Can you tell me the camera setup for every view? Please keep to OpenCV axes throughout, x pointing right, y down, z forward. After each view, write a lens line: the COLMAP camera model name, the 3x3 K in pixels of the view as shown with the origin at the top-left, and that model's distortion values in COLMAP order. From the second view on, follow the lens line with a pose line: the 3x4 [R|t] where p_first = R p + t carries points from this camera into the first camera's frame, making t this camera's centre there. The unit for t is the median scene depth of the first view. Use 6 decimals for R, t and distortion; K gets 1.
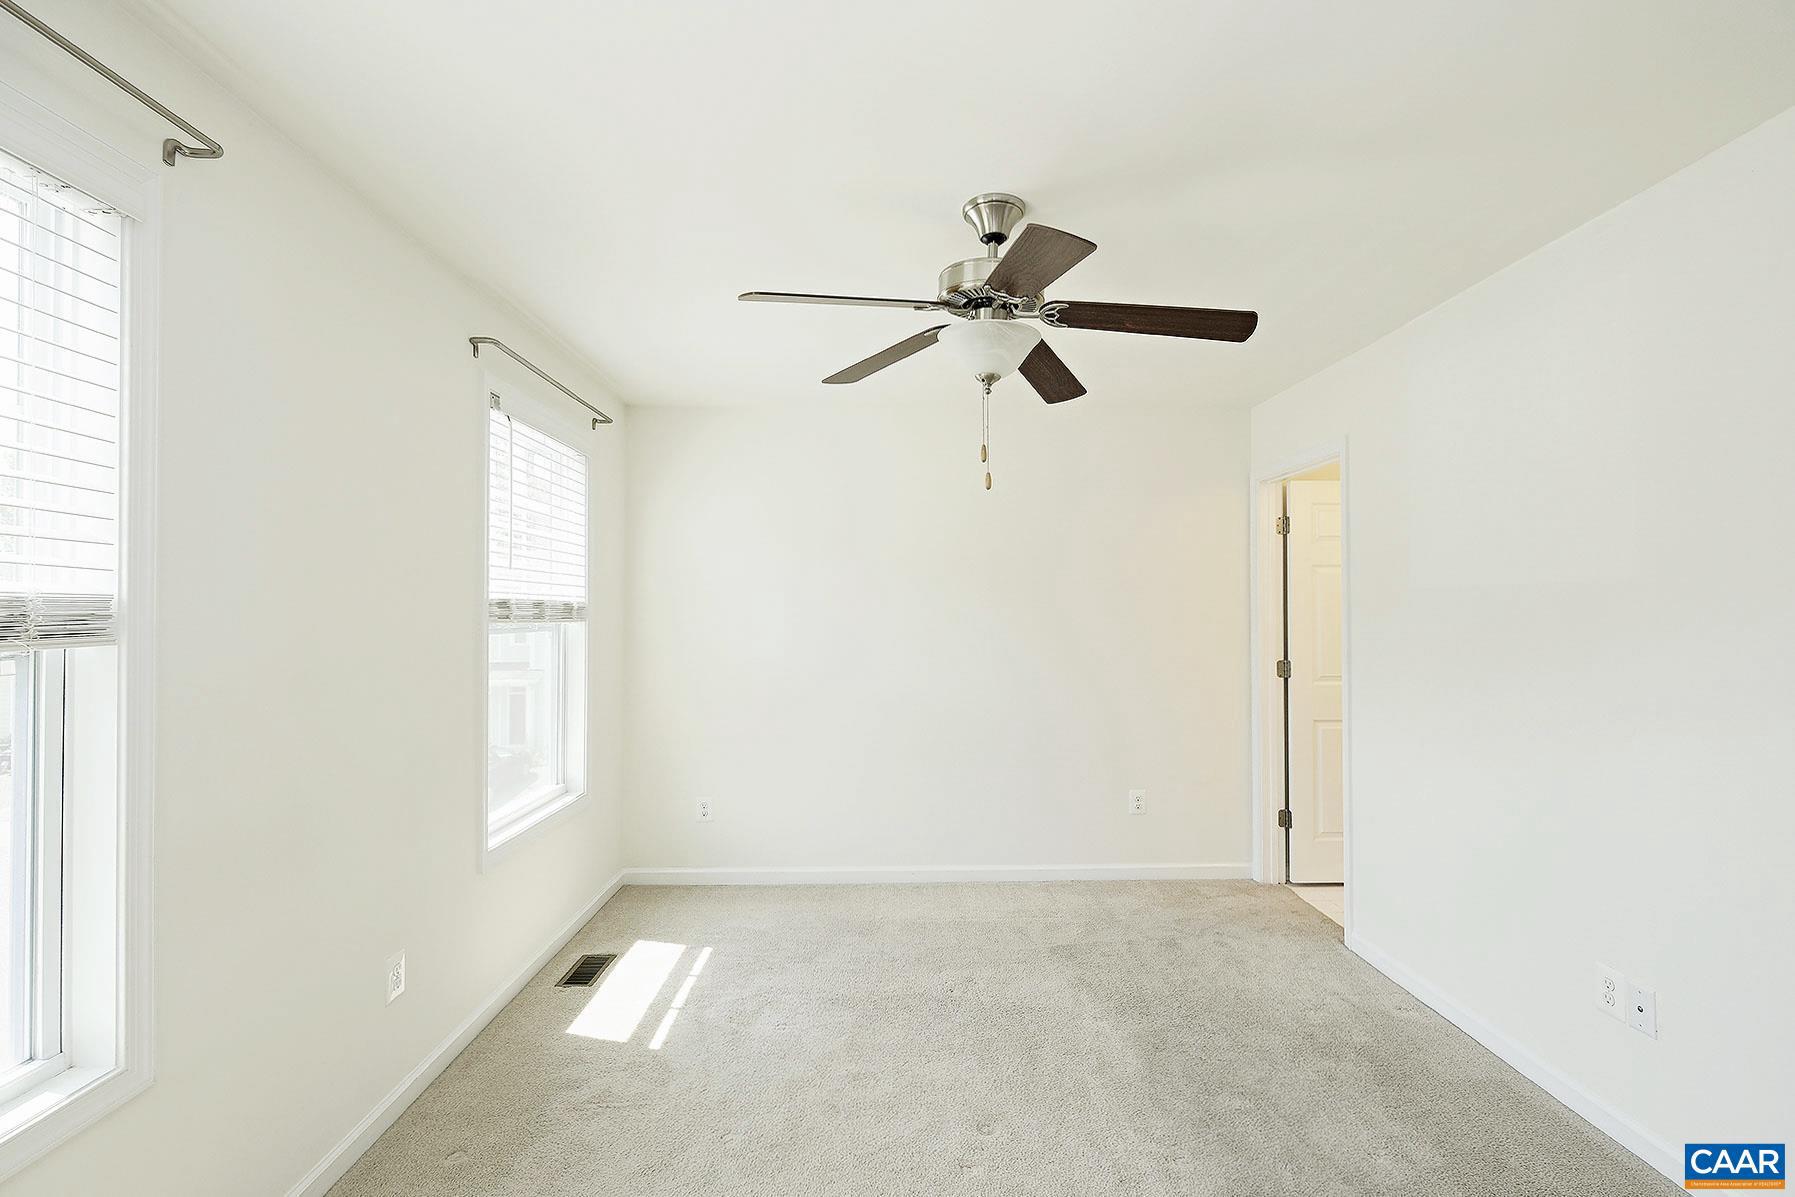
lens RADIAL K [[839.9, 0, 896.3], [0, 839.9, 604.4], [0, 0, 1]] dist [-0.001839, 0.000287]
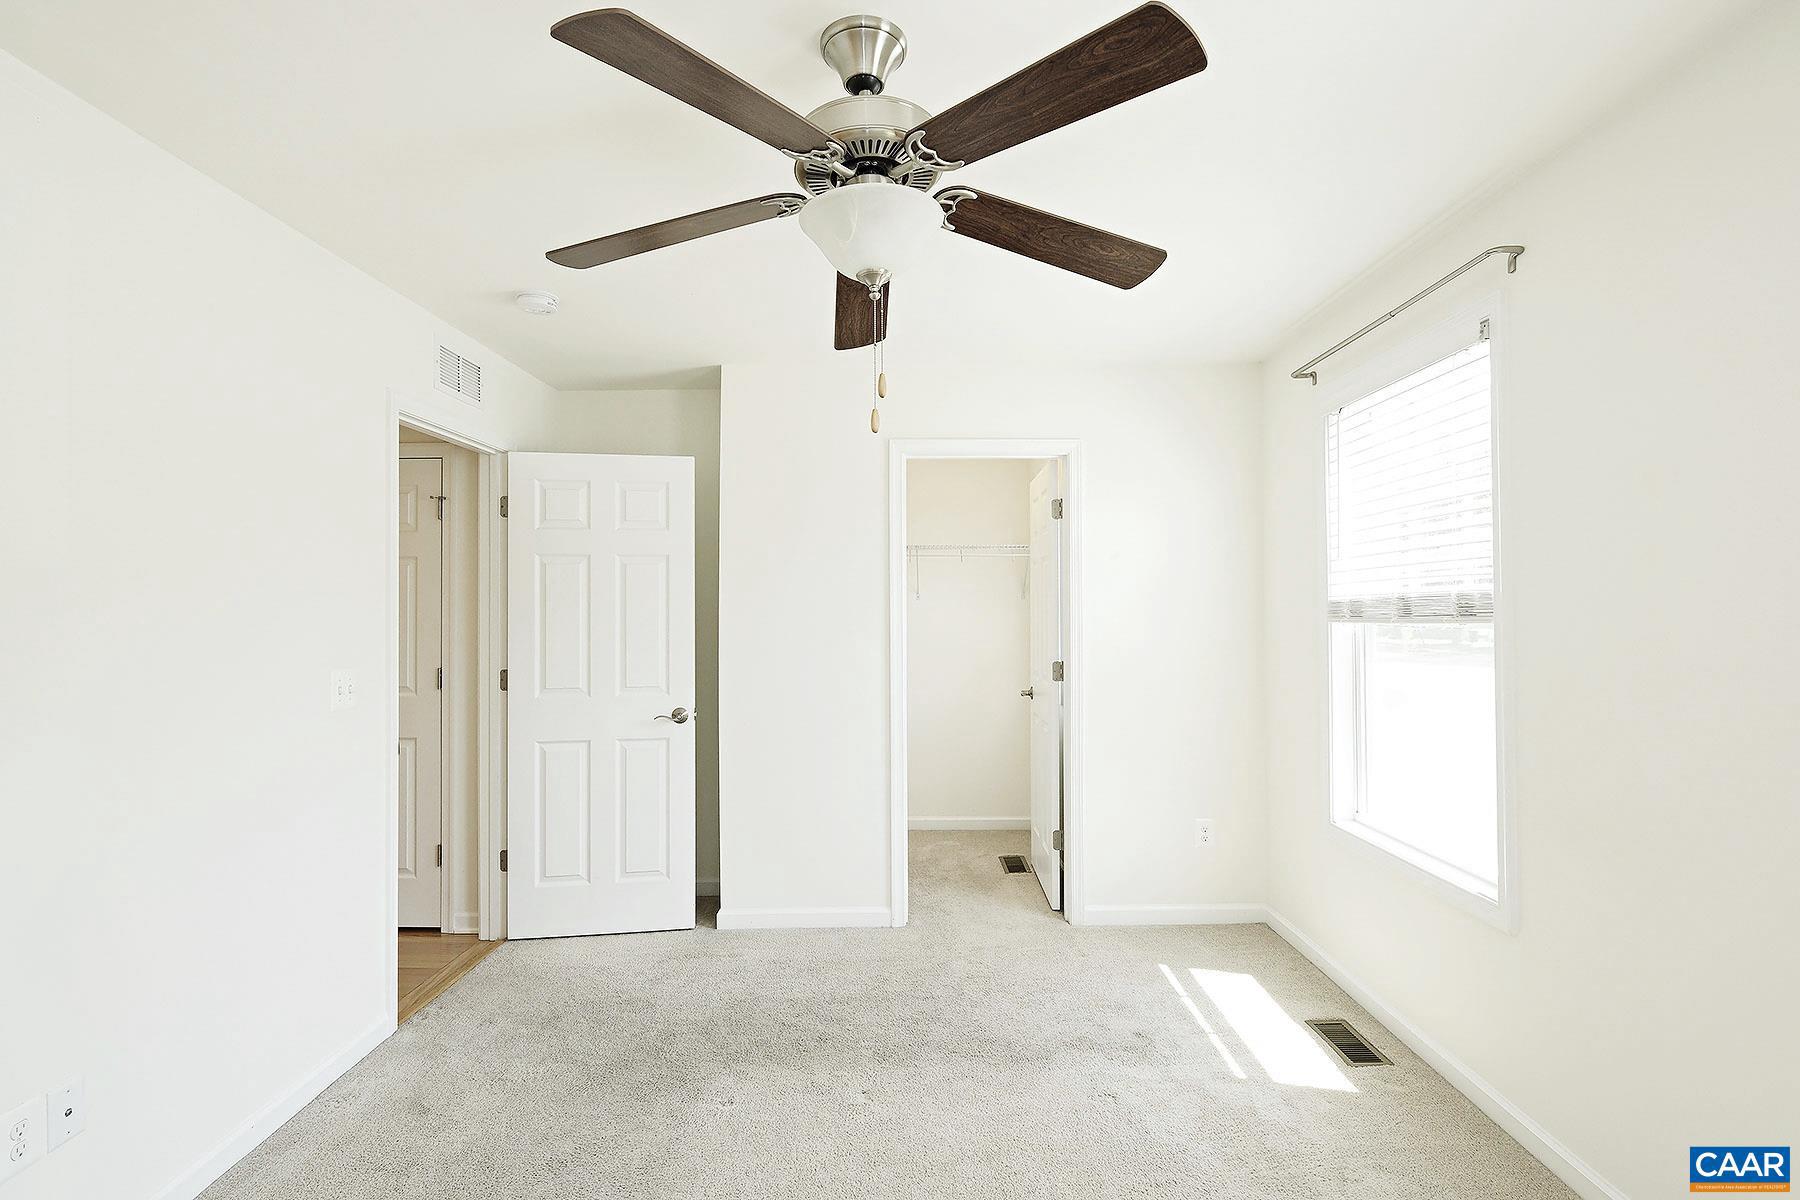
lens RADIAL K [[842.2, 0, 904.2], [0, 842.2, 603.9], [0, 0, 1]] dist [-0.001839, 0.000287]
pose [[-0.999554, 0.014380, 0.026172, 0.041948], [0.013752, 0.999617, -0.024034, 0.016181], [-0.026507, -0.023663, -0.999369, 1.866805]]
